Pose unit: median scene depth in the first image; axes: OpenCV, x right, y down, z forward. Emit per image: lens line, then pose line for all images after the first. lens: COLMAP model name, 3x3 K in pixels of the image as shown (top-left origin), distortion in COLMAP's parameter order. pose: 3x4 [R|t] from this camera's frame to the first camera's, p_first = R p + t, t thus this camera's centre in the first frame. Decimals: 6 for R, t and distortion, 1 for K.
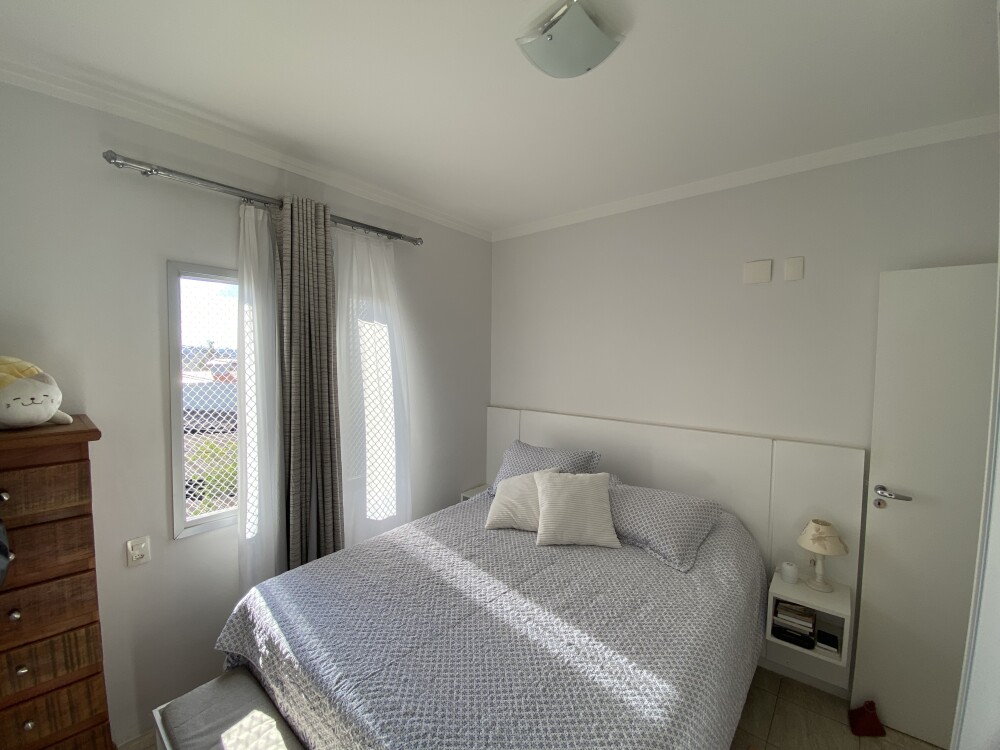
lens RADIAL K [[406.6, 0, 500.0], [0, 406.6, 375.0], [0, 0, 1]] dist [0.024819, -0.023560]
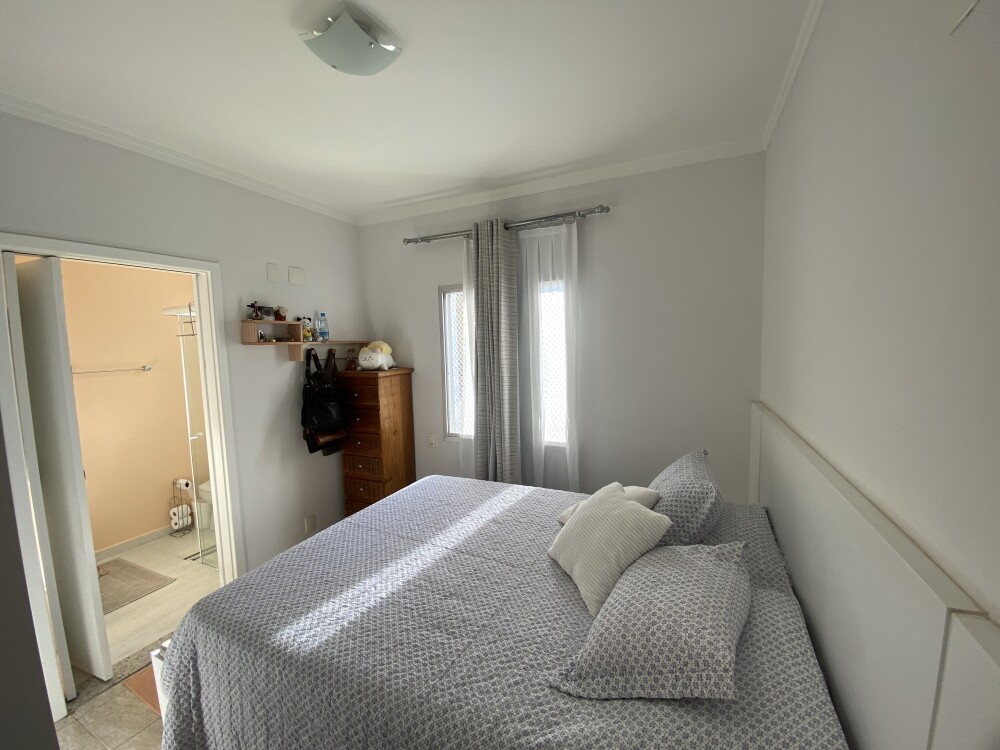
lens RADIAL K [[406.6, 0, 500.0], [0, 406.6, 375.0], [0, 0, 1]] dist [0.024819, -0.023560]
pose [[0.255731, 0.064562, -0.964590, 0.912921], [-0.017424, 0.997913, 0.062173, -0.002976], [0.966591, 0.000908, 0.256322, 0.724957]]
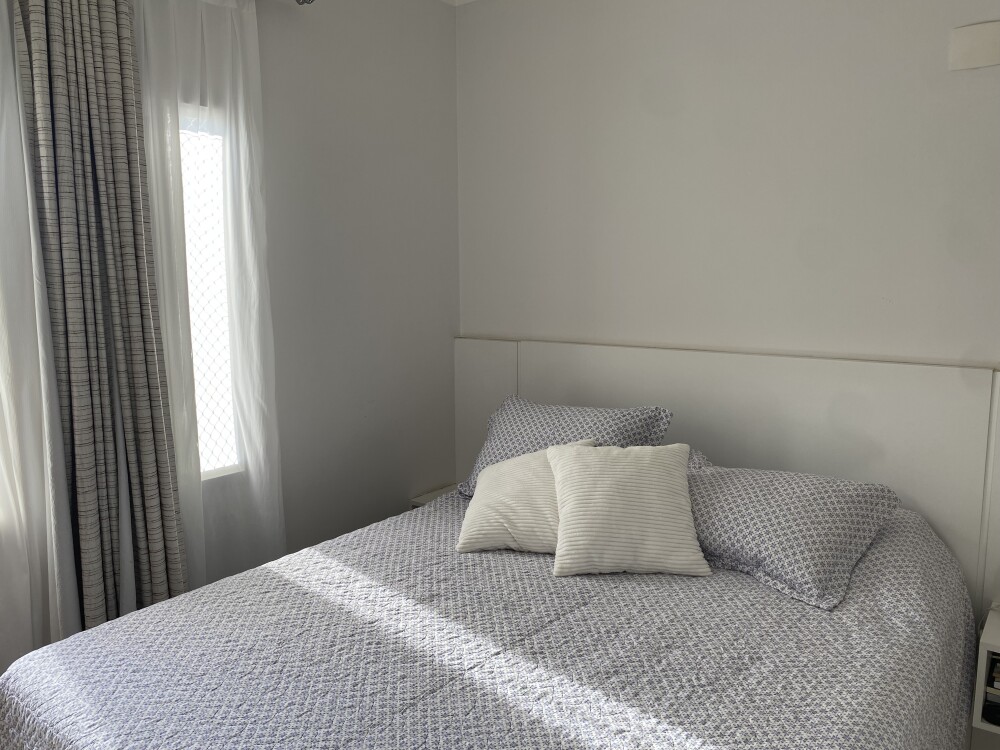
lens RADIAL K [[768.1, 0, 500.0], [0, 768.1, 375.0], [0, 0, 1]] dist [0.002238, 0.002337]
pose [[0.999255, -0.022048, 0.031670, -0.006957], [0.019173, 0.995902, 0.088382, 0.069781], [-0.033489, -0.087709, 0.995583, 0.029412]]
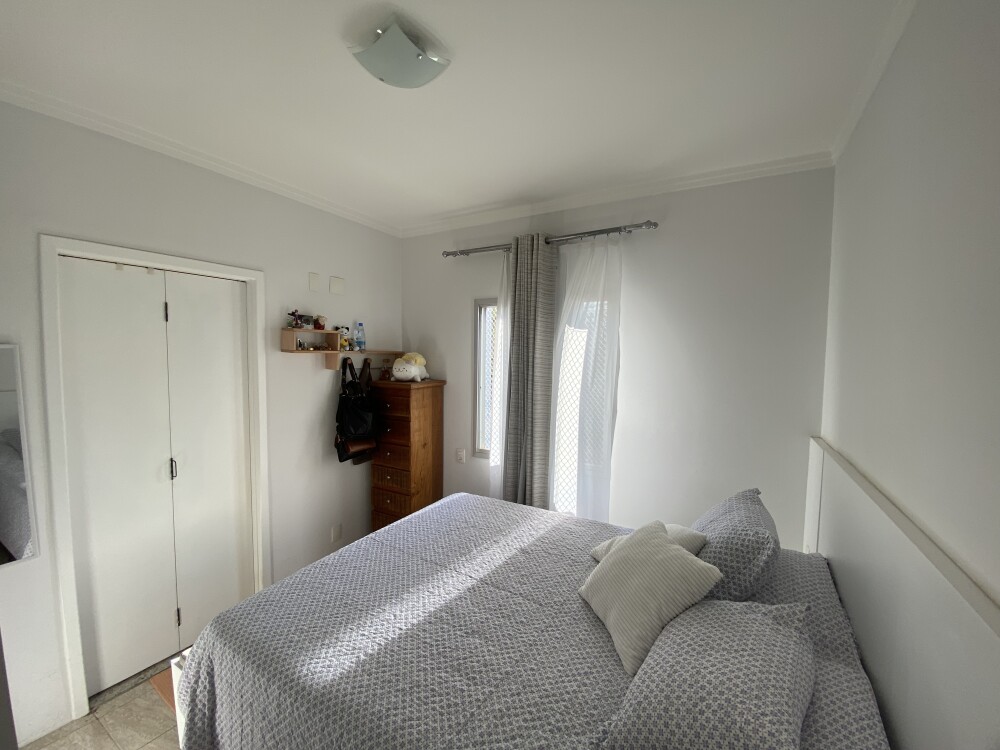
lens RADIAL K [[406.6, 0, 500.0], [0, 406.6, 375.0], [0, 0, 1]] dist [0.024819, -0.023560]
pose [[0.176151, 0.048308, -0.983177, 0.868500], [-0.058236, 0.997557, 0.038581, -0.022444], [0.982639, 0.050460, 0.178534, 0.728297]]
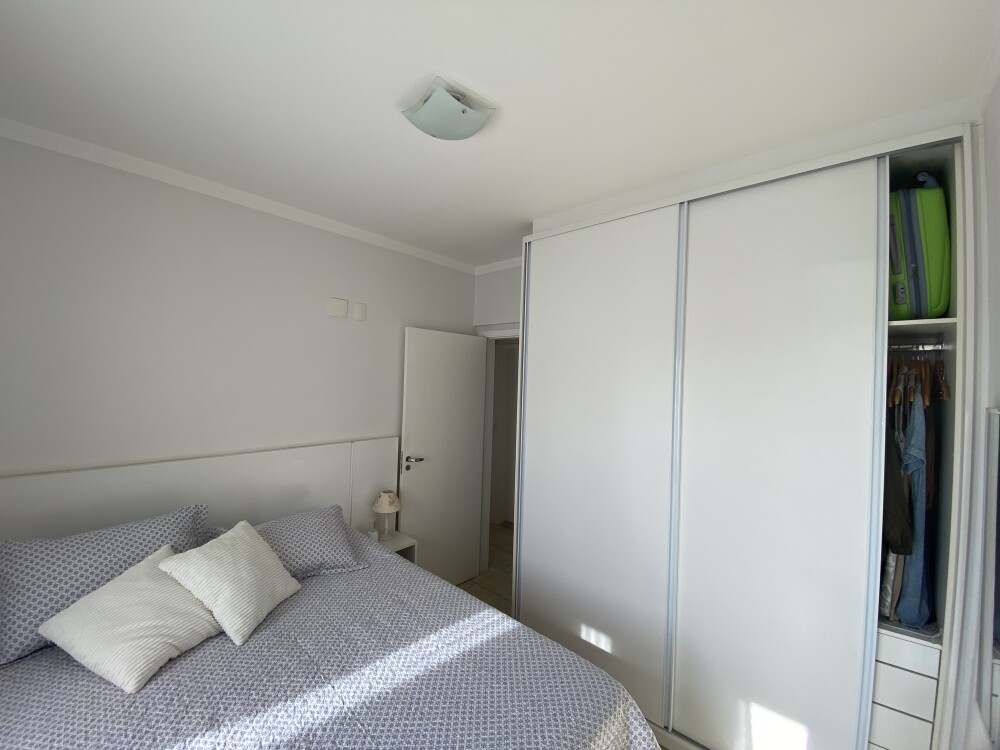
lens RADIAL K [[406.6, 0, 500.0], [0, 406.6, 375.0], [0, 0, 1]] dist [0.024819, -0.023560]
pose [[0.007640, -0.002615, 0.999967, -0.643109], [0.018308, 0.999829, 0.002475, -0.049253], [-0.999803, 0.018289, 0.007686, 0.563063]]
